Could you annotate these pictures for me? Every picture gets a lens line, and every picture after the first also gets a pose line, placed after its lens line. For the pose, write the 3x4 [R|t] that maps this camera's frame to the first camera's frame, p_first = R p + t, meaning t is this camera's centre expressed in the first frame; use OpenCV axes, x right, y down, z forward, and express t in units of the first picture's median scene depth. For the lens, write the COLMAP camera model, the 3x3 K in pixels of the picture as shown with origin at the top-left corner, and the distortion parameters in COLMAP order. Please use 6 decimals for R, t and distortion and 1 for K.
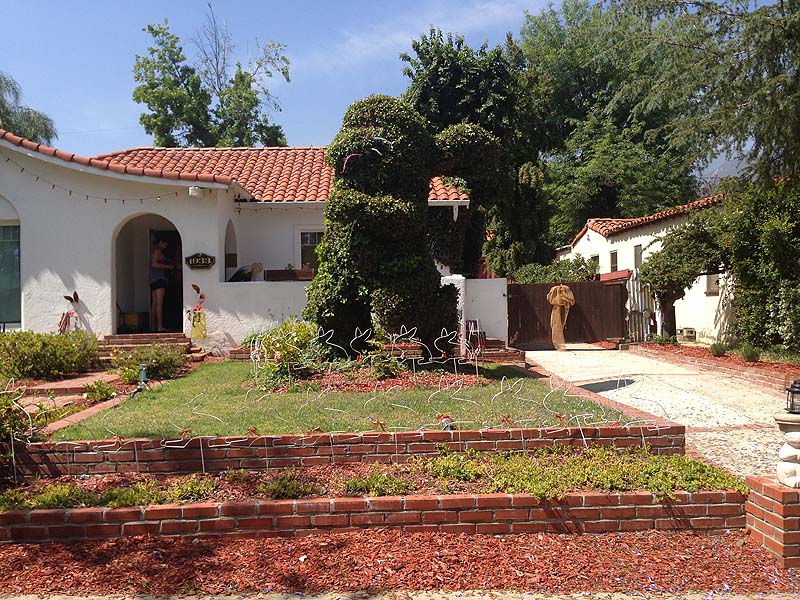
lens RADIAL K [[753.0, 0, 400.0], [0, 753.0, 300.0], [0, 0, 1]] dist [0.144751, -0.284832]
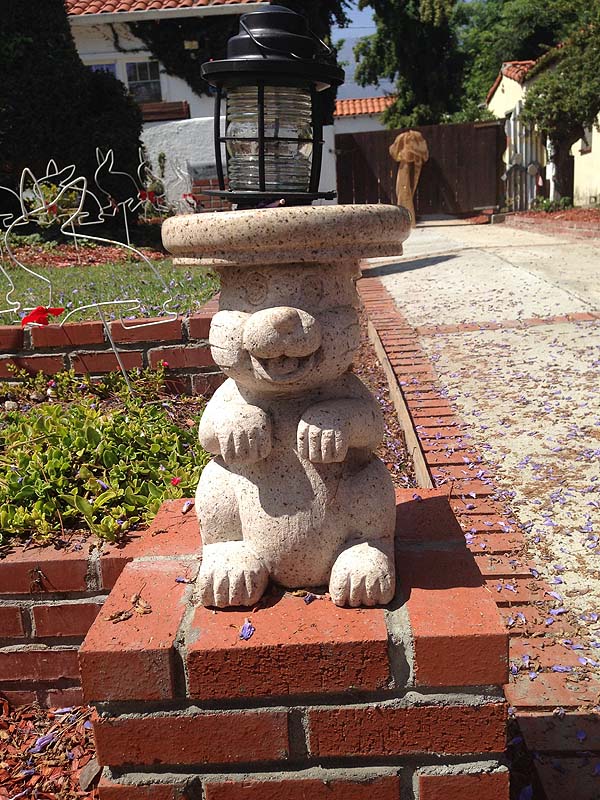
lens RADIAL K [[753.0, 0, 300.0], [0, 753.0, 400.0], [0, 0, 1]] dist [0.144751, -0.284832]
pose [[0.996506, -0.018726, -0.081397, 0.162181], [0.038126, 0.969075, 0.243805, 0.044469], [0.074314, -0.246056, 0.966402, 0.244117]]
